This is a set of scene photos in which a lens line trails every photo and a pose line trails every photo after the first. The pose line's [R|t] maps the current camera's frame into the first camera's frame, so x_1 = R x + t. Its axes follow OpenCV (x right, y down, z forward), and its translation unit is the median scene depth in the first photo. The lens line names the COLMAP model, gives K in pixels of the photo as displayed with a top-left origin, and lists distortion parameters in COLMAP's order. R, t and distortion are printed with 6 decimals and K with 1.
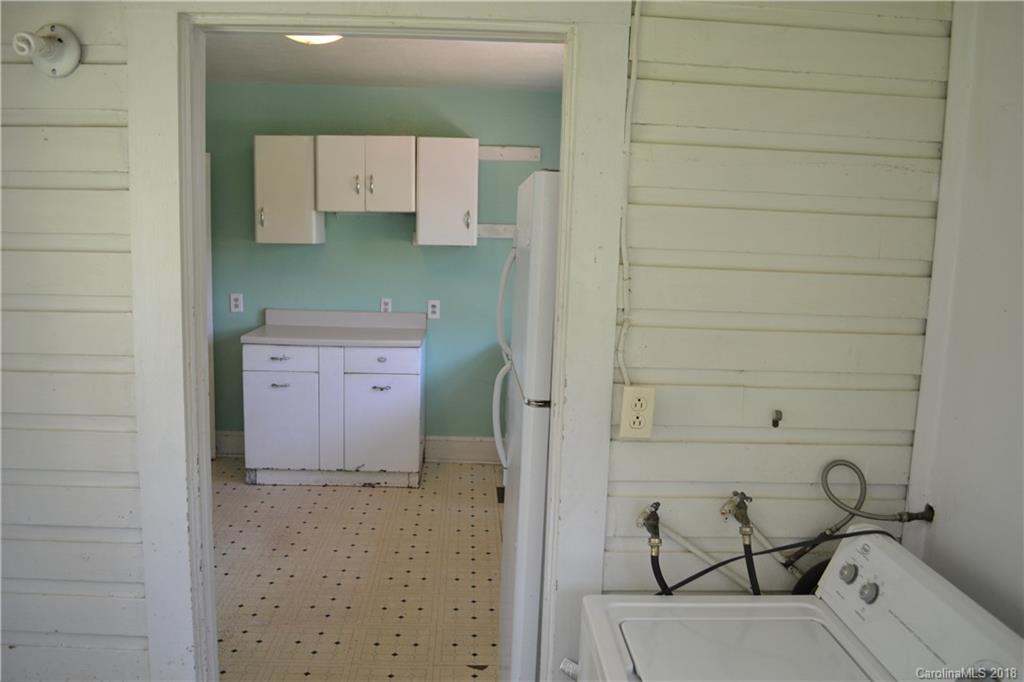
lens RADIAL K [[822.5, 0, 512.0], [0, 822.5, 341.0], [0, 0, 1]] dist [-0.075415, -0.002298]
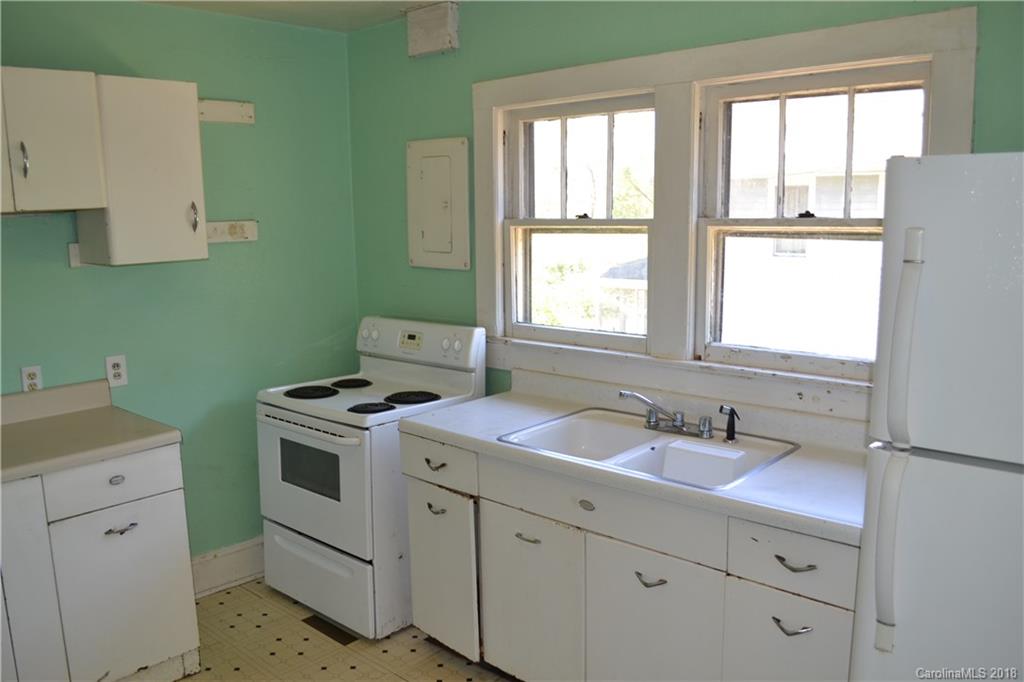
lens RADIAL K [[822.5, 0, 512.0], [0, 822.5, 341.0], [0, 0, 1]] dist [-0.075415, -0.002298]
pose [[0.703428, -0.151711, 0.694387, -0.317532], [0.133210, 0.987783, 0.080868, -0.073864], [-0.698172, 0.035615, 0.715044, 0.407508]]
